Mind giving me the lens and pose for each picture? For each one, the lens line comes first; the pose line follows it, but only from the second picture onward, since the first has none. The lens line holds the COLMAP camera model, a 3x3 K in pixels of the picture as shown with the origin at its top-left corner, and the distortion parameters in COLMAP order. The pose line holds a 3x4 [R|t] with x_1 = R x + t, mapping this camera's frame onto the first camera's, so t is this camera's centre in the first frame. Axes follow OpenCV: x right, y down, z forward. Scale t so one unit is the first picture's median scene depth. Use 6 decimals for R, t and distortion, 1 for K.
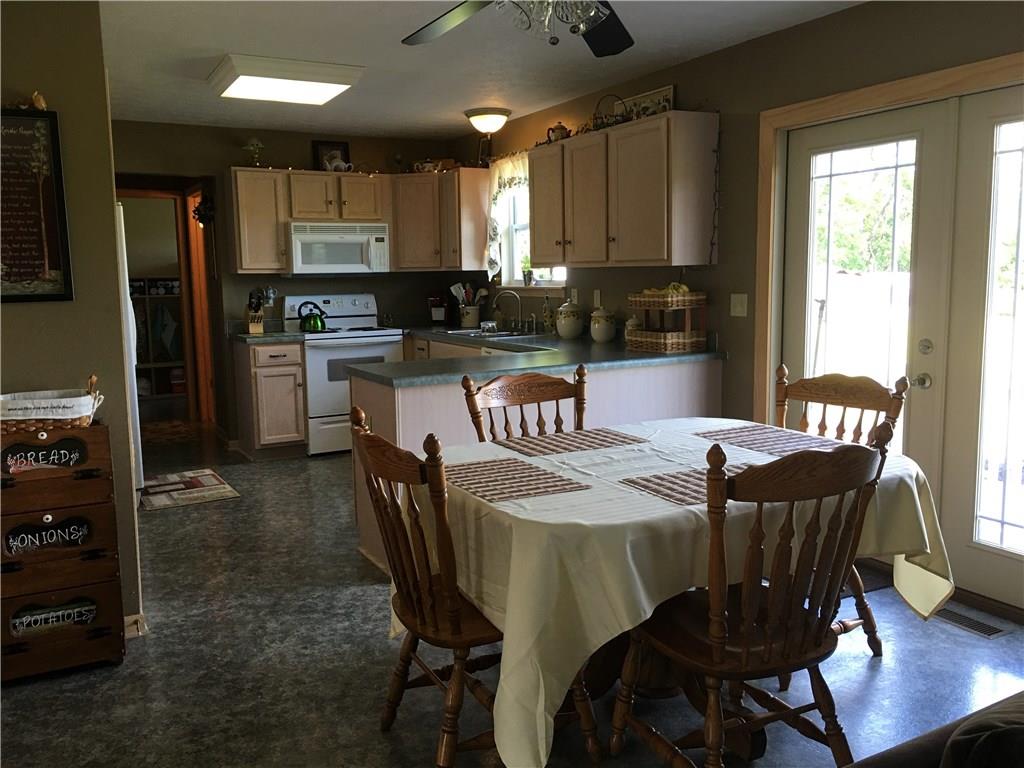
lens RADIAL K [[865.9, 0, 515.9], [0, 865.9, 372.2], [0, 0, 1]] dist [0.075348, -0.095823]
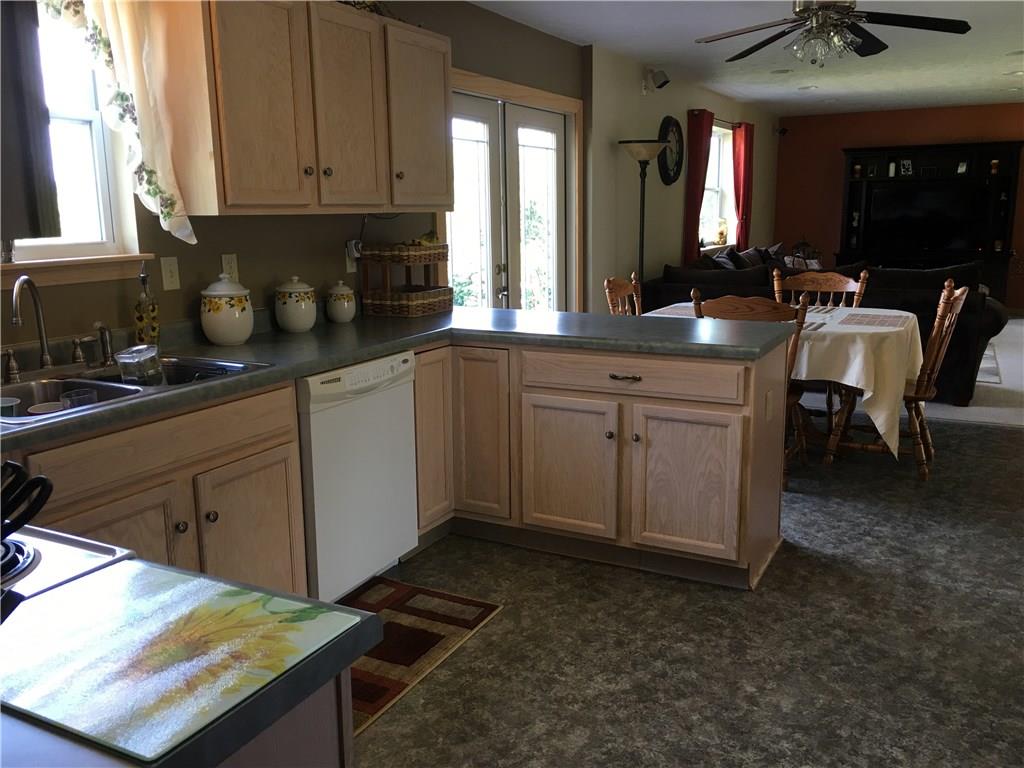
lens RADIAL K [[865.9, 0, 515.9], [0, 865.9, 372.2], [0, 0, 1]] dist [0.075348, -0.095823]
pose [[-0.552612, -0.132087, 0.822905, -0.758485], [0.119946, 0.964478, 0.235360, -0.200296], [-0.824762, 0.228767, -0.517139, 1.744562]]
